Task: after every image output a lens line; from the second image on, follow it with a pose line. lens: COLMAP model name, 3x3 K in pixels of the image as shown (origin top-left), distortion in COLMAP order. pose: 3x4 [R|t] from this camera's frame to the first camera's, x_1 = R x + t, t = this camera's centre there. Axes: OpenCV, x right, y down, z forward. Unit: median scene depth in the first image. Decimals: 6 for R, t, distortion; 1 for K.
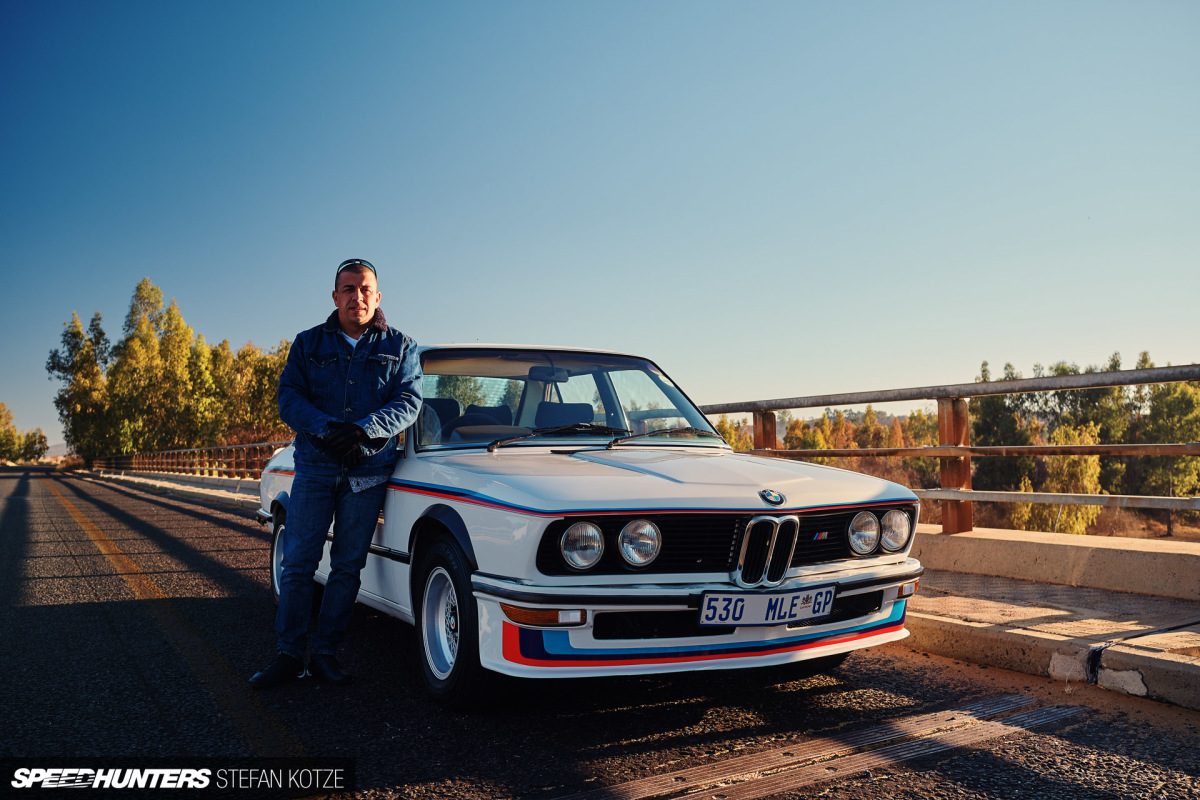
lens RADIAL K [[1165.0, 0, 600.0], [0, 1165.0, 400.0], [0, 0, 1]] dist [-0.057324, 0.016609]
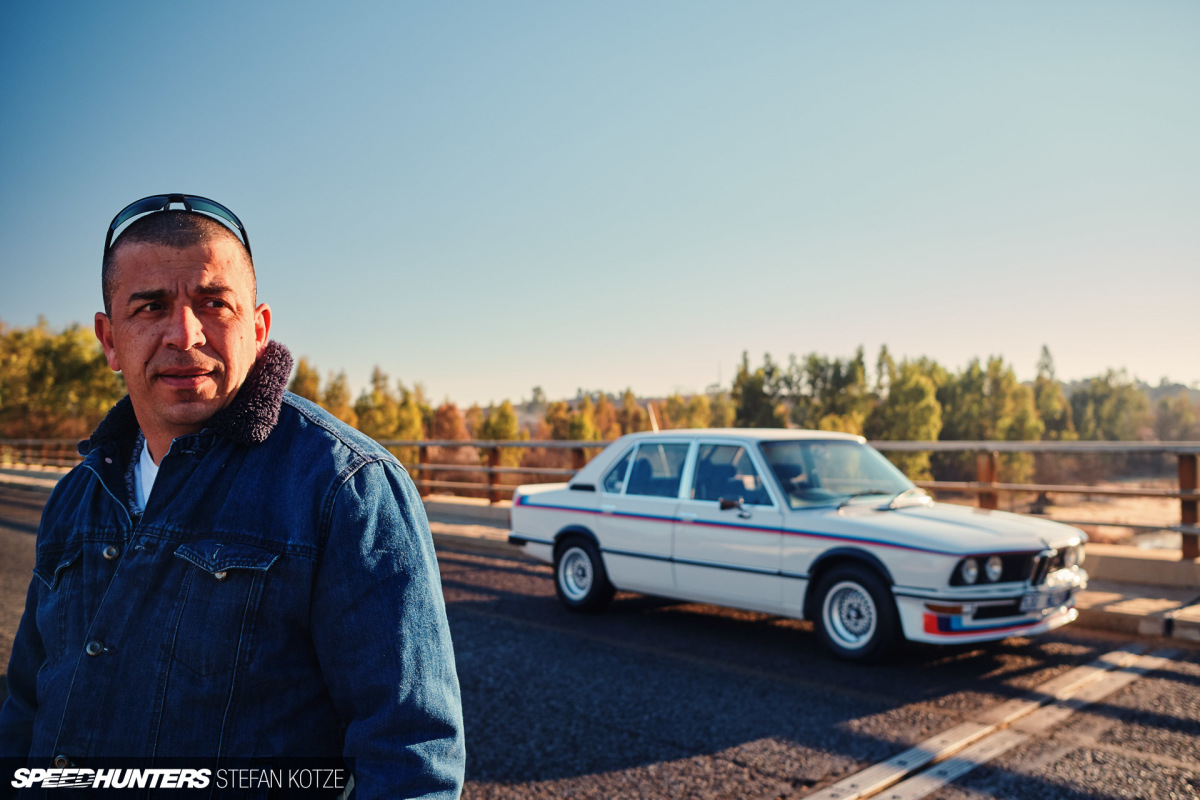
lens RADIAL K [[1165.0, 0, 600.0], [0, 1165.0, 400.0], [0, 0, 1]] dist [-0.057324, 0.016609]
pose [[0.978152, 0.010075, 0.207647, -0.933902], [-0.013649, 0.999782, 0.015786, -0.162188], [-0.207443, -0.018275, 0.978076, -0.655587]]
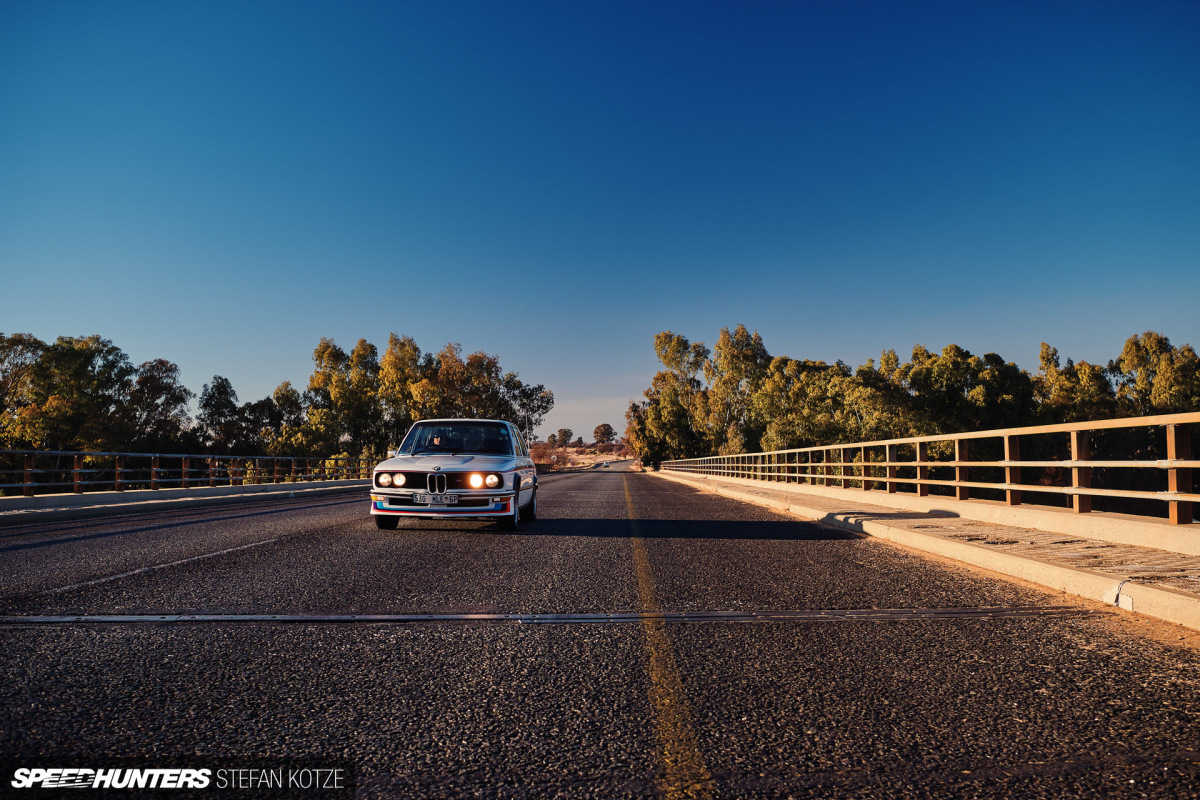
lens RADIAL K [[1165.0, 0, 600.0], [0, 1165.0, 400.0], [0, 0, 1]] dist [-0.057324, 0.016609]
pose [[0.885206, -0.012114, -0.465041, 2.230428], [0.003026, 0.999790, -0.020284, -0.053670], [0.465189, 0.016549, 0.885057, -1.919448]]
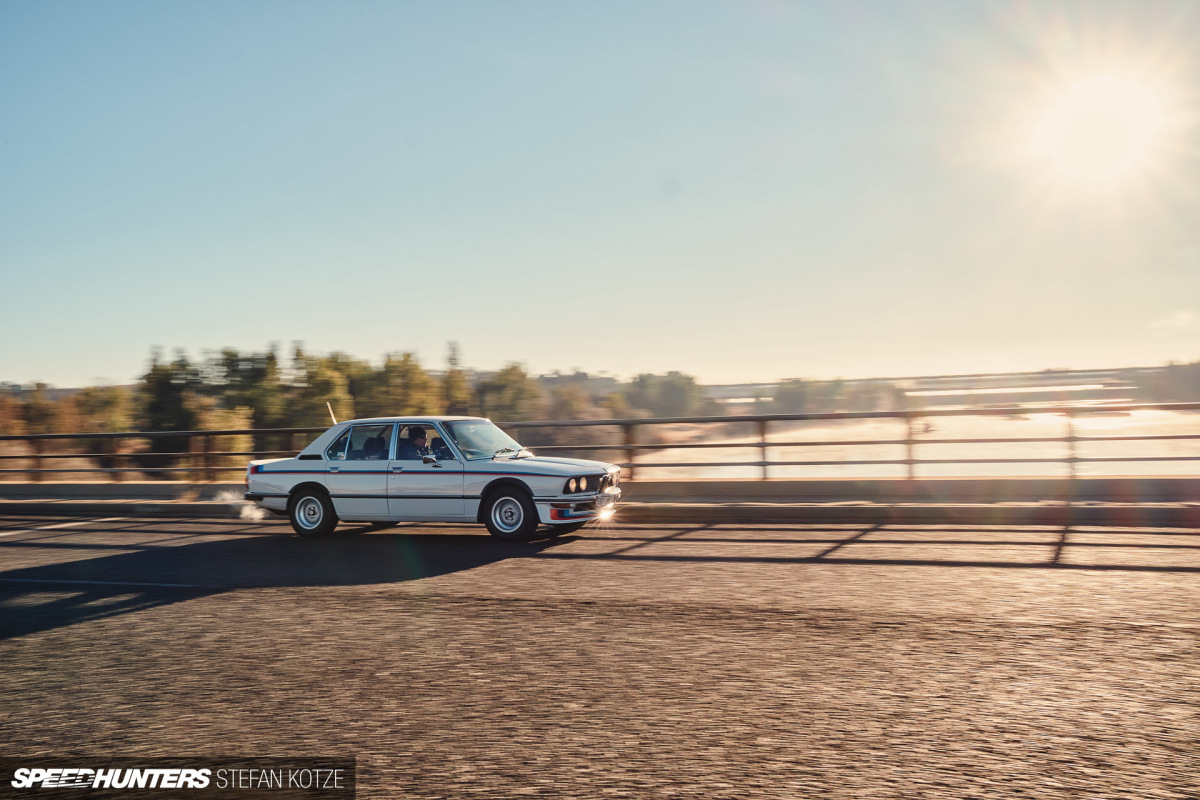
lens RADIAL K [[1165.0, 0, 600.0], [0, 1165.0, 400.0], [0, 0, 1]] dist [-0.057324, 0.016609]
pose [[0.755434, -0.009026, 0.655163, -2.185306], [-0.003589, 0.999833, 0.017912, -0.193664], [-0.655215, -0.015883, 0.755275, -1.678747]]
